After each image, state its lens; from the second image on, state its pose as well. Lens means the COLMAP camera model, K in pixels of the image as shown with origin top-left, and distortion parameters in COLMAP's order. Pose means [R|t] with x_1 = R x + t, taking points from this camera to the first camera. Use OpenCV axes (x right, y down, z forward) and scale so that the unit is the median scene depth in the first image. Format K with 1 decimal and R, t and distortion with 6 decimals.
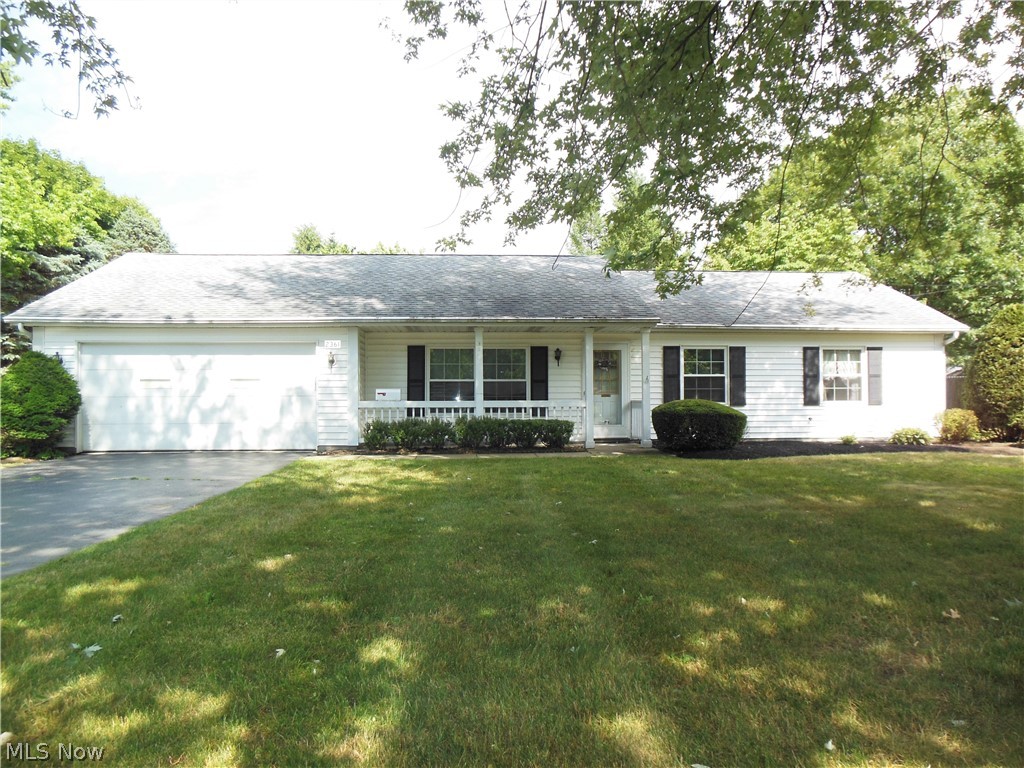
lens RADIAL K [[754.1, 0, 513.2], [0, 754.1, 382.2], [0, 0, 1]] dist [-0.052655, 0.002733]
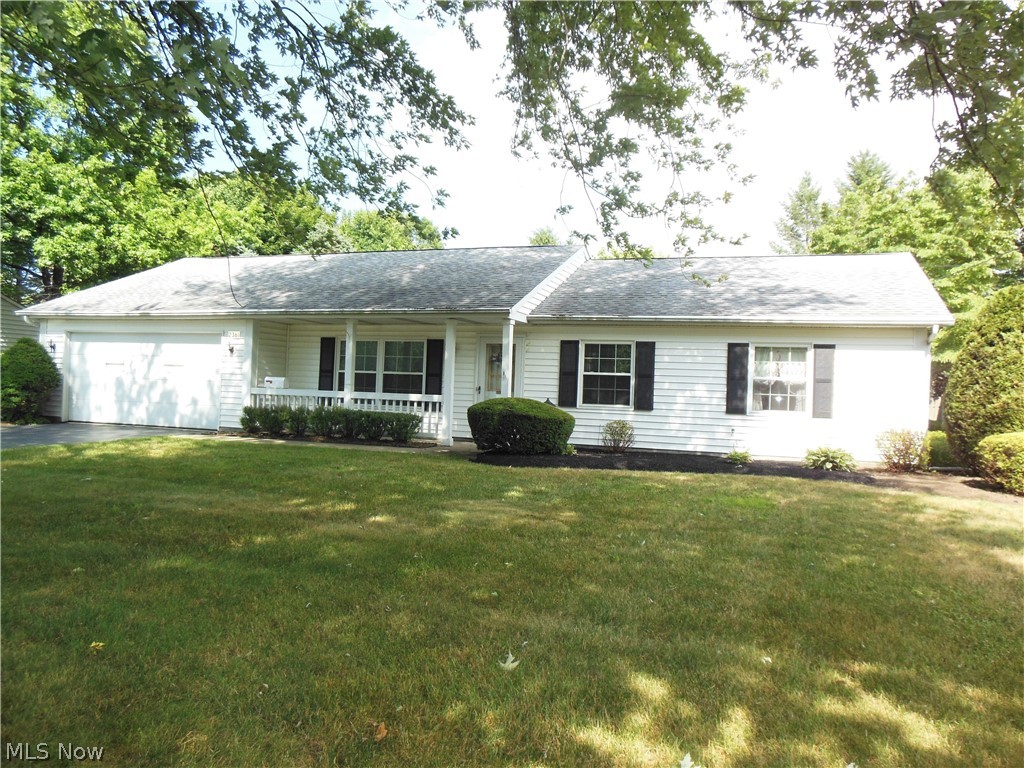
lens RADIAL K [[754.1, 0, 510.9], [0, 754.1, 386.4], [0, 0, 1]] dist [-0.052655, 0.002733]
pose [[0.915218, 0.033976, -0.401524, 0.508790], [-0.033524, 0.999405, 0.008154, 0.002024], [0.401562, 0.005998, 0.915812, 0.147672]]
